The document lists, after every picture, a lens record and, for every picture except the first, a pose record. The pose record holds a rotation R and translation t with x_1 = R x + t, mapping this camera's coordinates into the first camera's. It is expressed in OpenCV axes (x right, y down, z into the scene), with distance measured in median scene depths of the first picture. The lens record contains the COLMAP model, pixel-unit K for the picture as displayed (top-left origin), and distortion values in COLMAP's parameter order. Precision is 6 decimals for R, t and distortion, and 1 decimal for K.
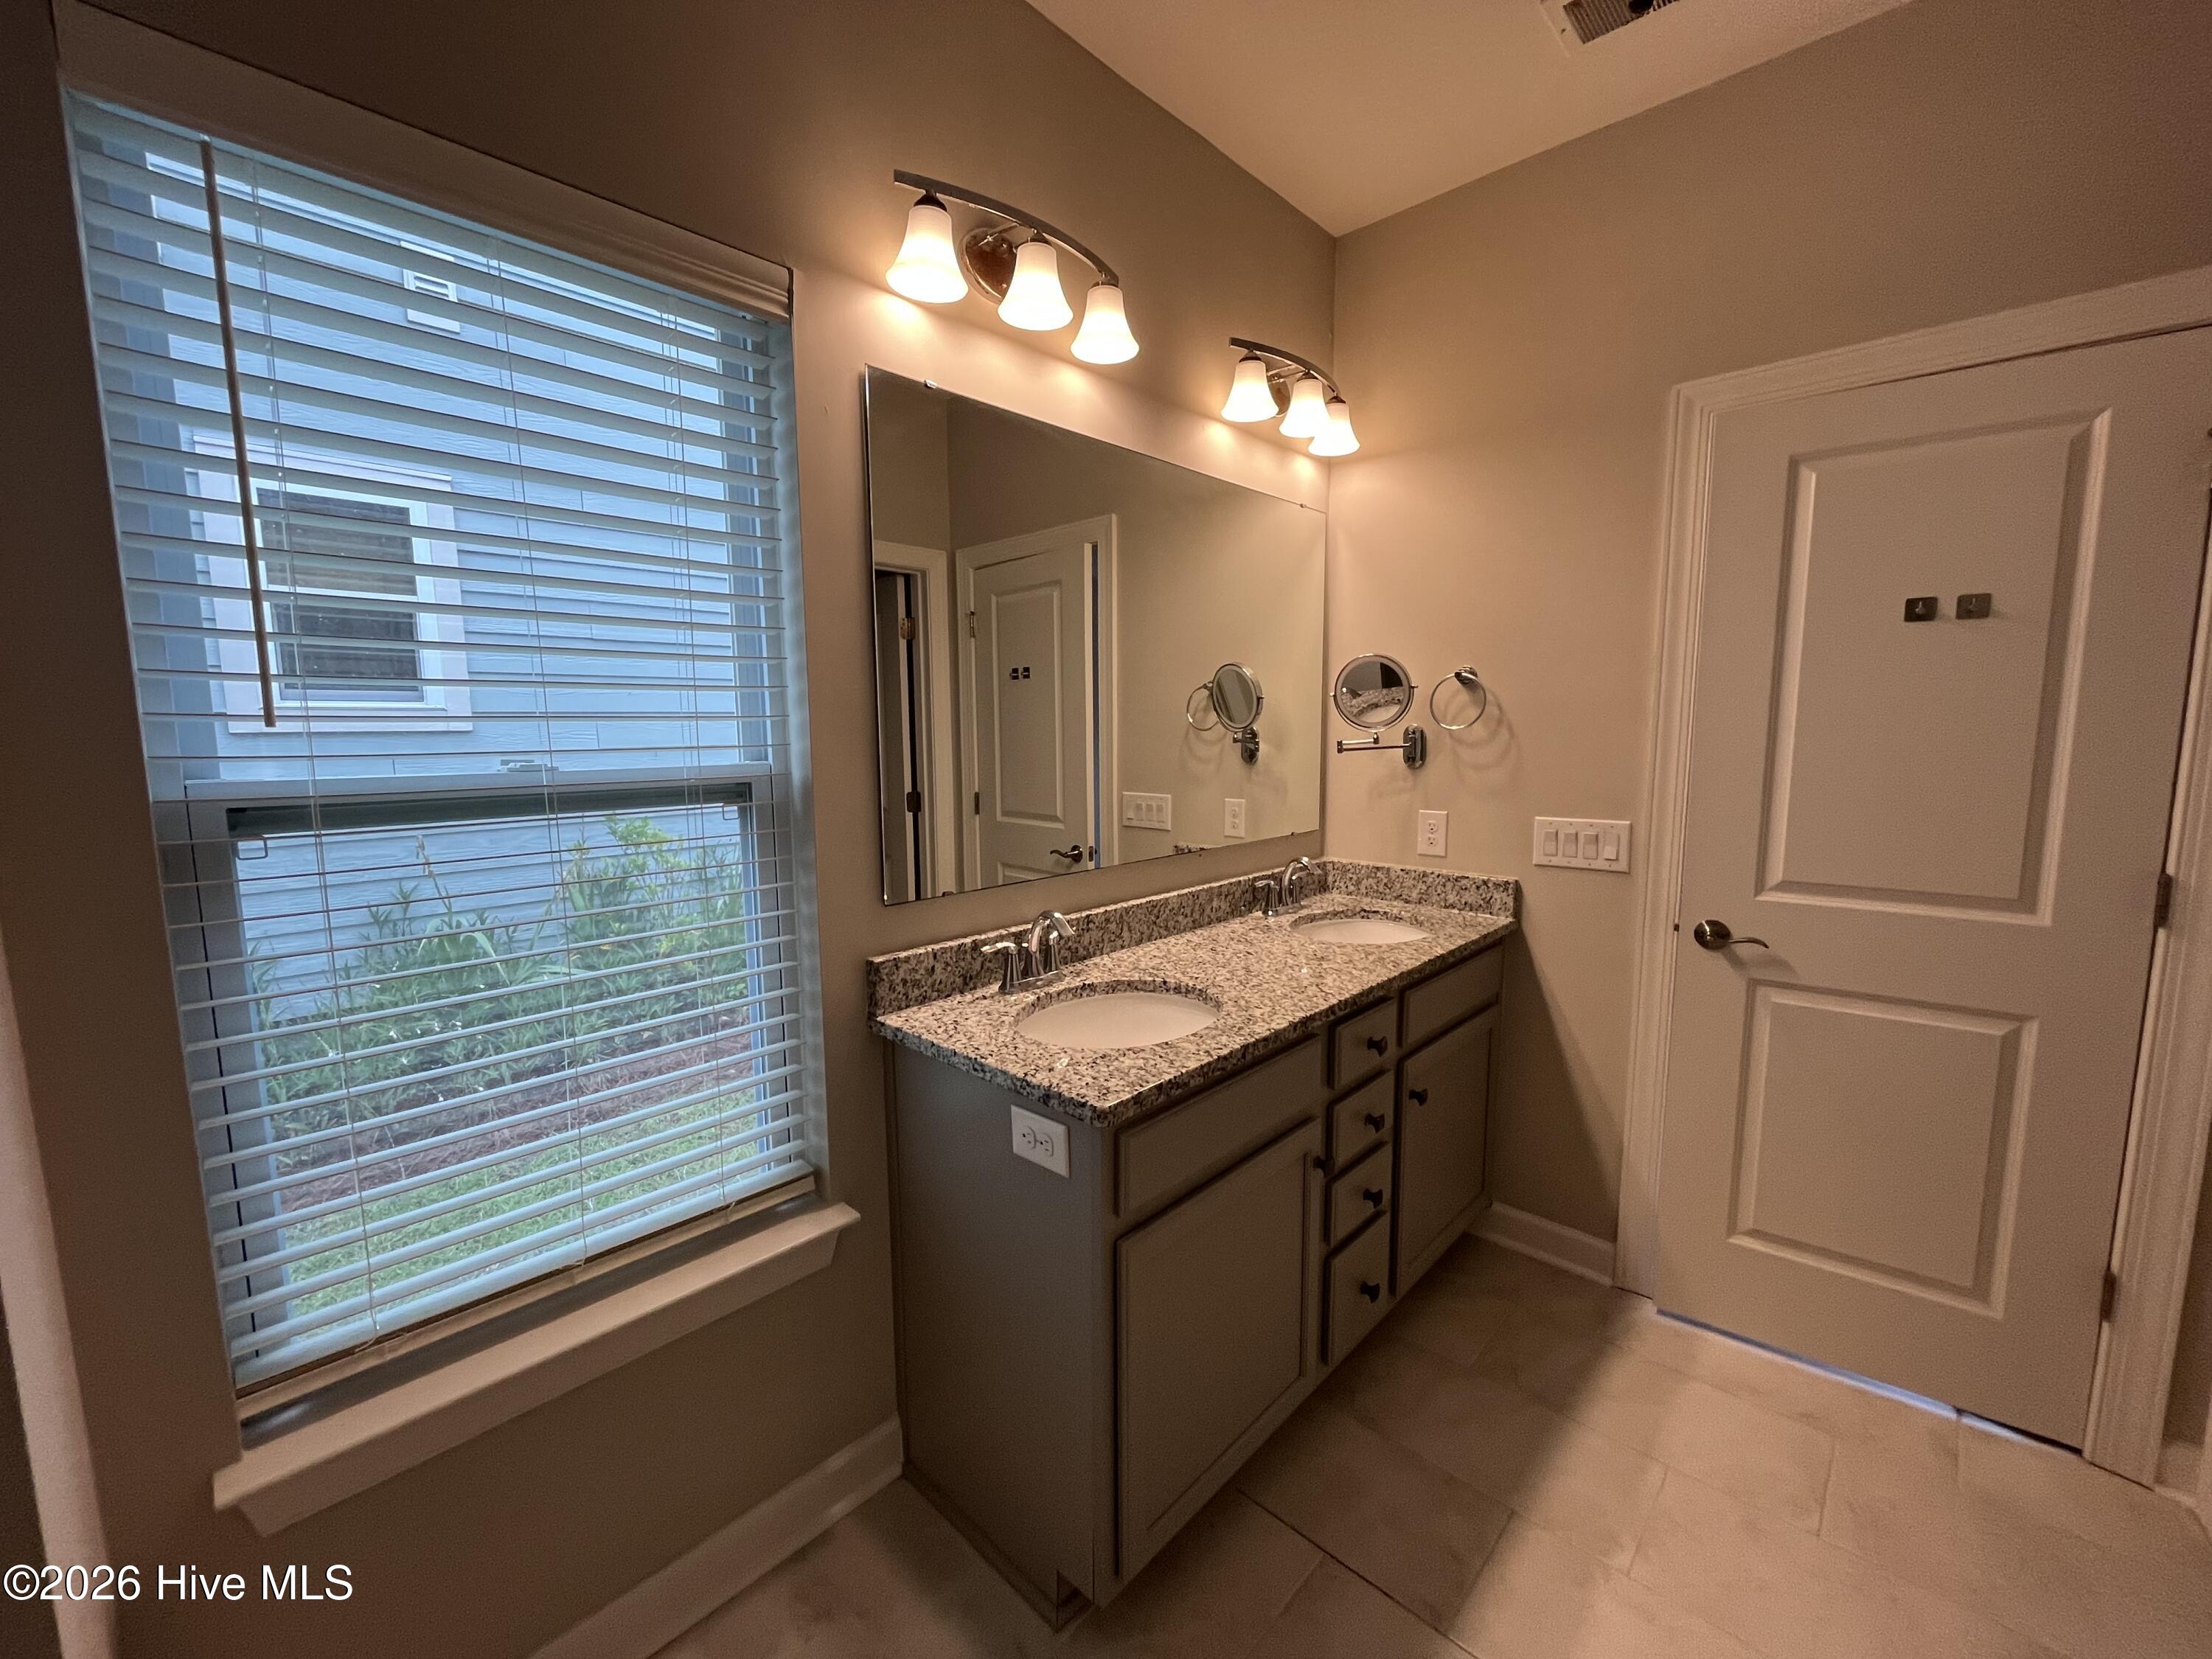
lens RADIAL K [[895.3, 0, 1094.9], [0, 895.3, 833.2], [0, 0, 1]] dist [-0.005322, 0.000811]
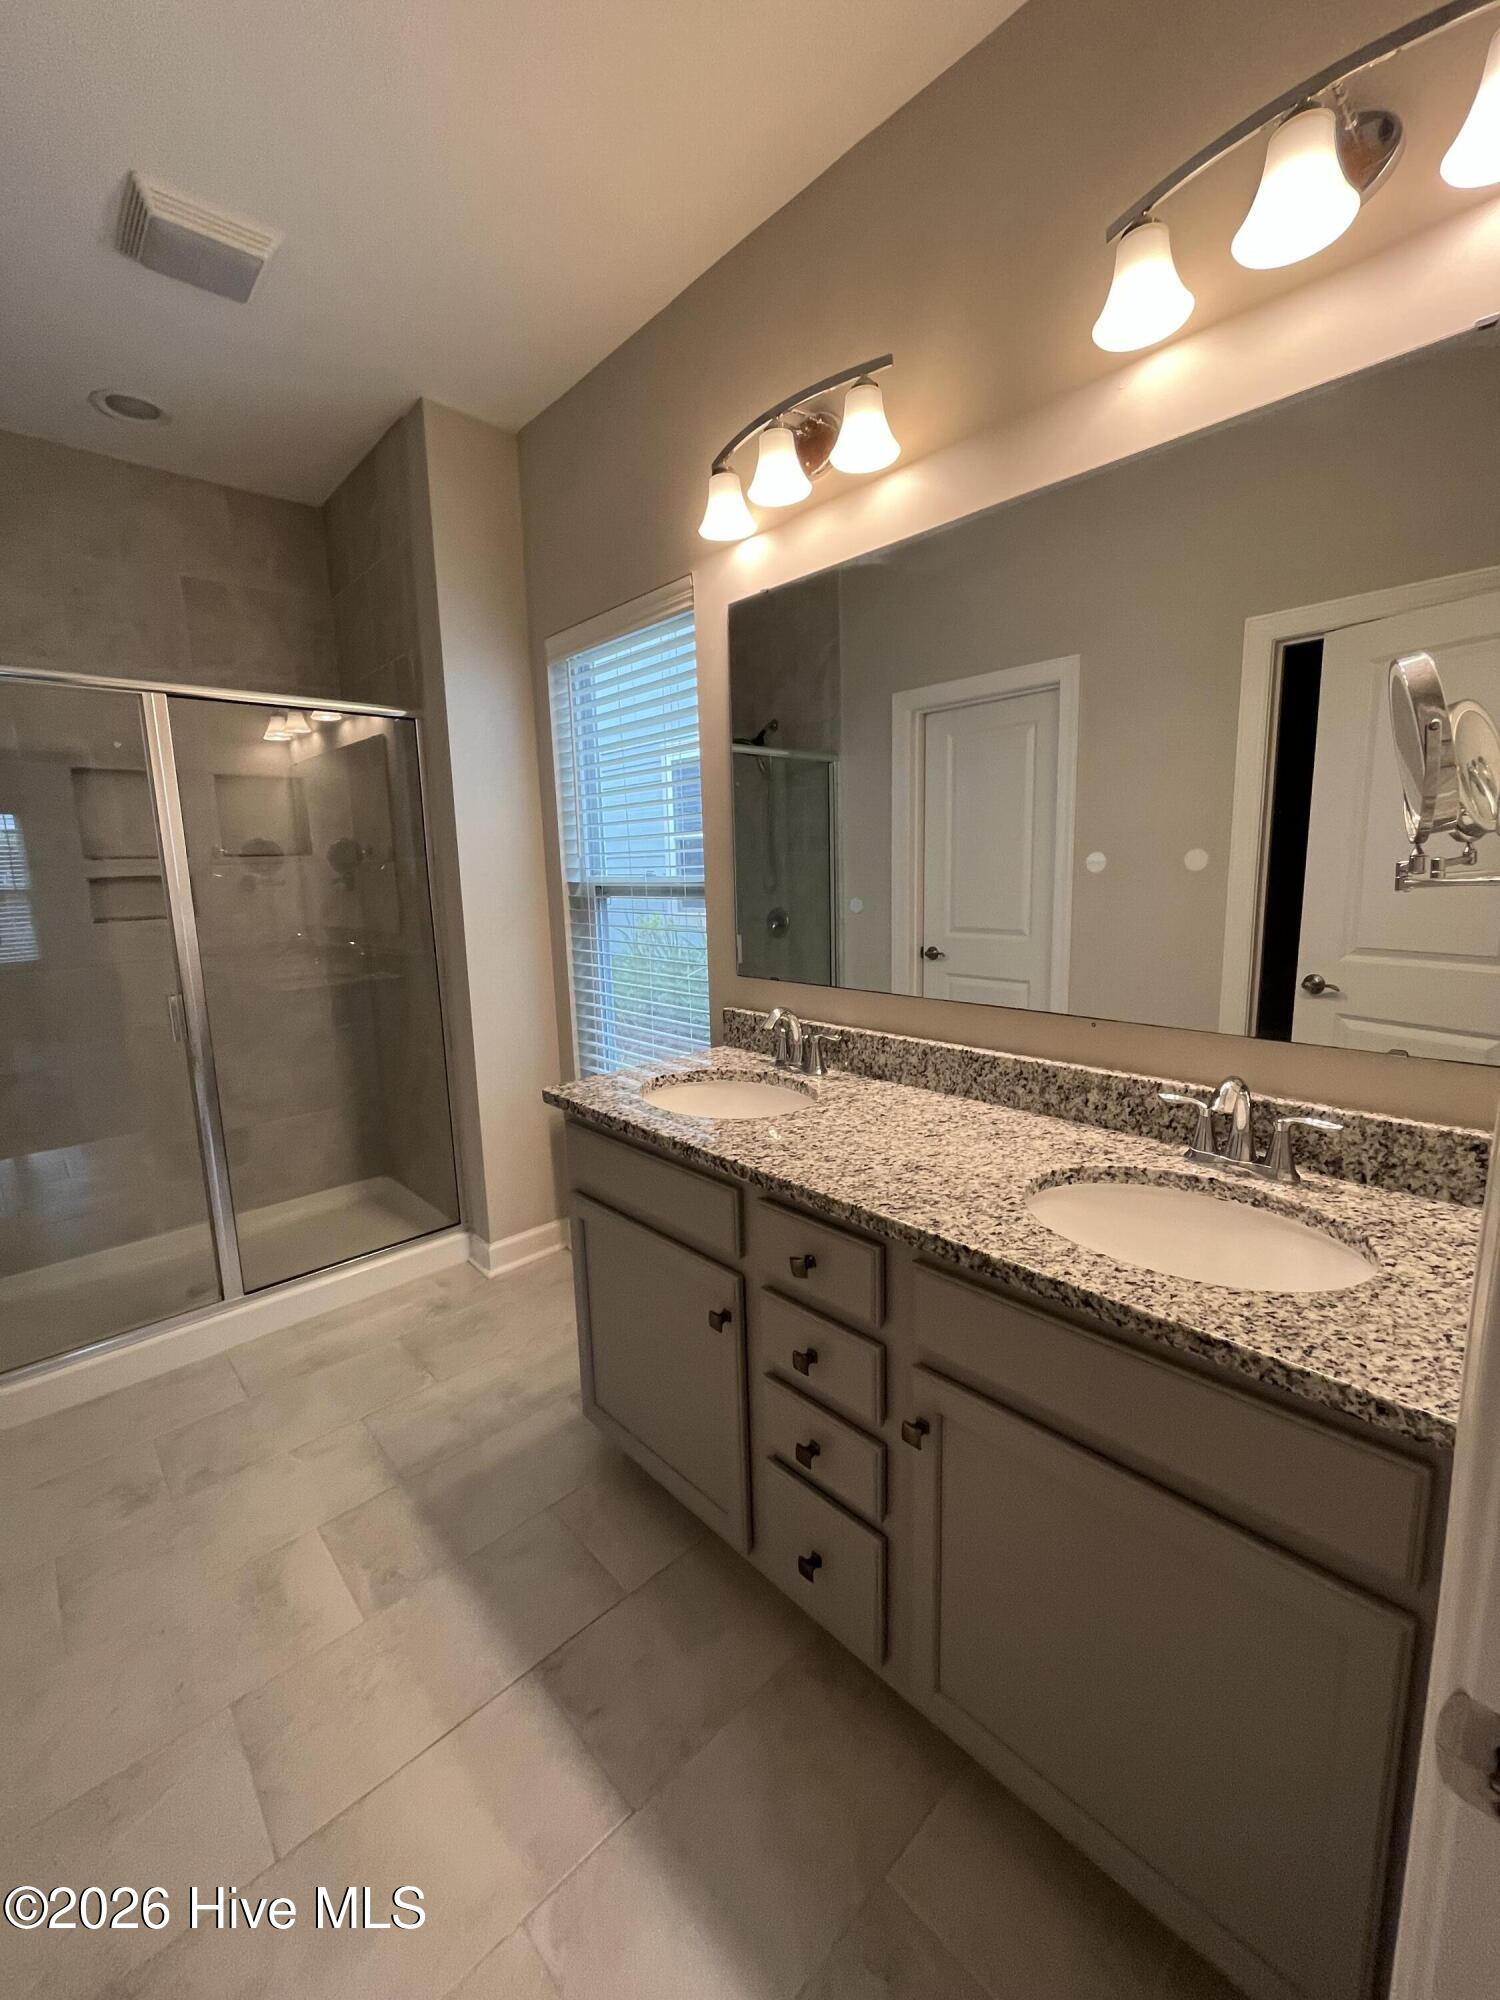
lens RADIAL K [[809.5, 0, 752.8], [0, 809.5, 996.5], [0, 0, 1]] dist [-0.005322, 0.000811]
pose [[-0.063483, 0.165744, -0.984123, 0.973051], [-0.093237, 0.980815, 0.171201, -0.103188], [0.993618, 0.102625, -0.046812, 0.983421]]
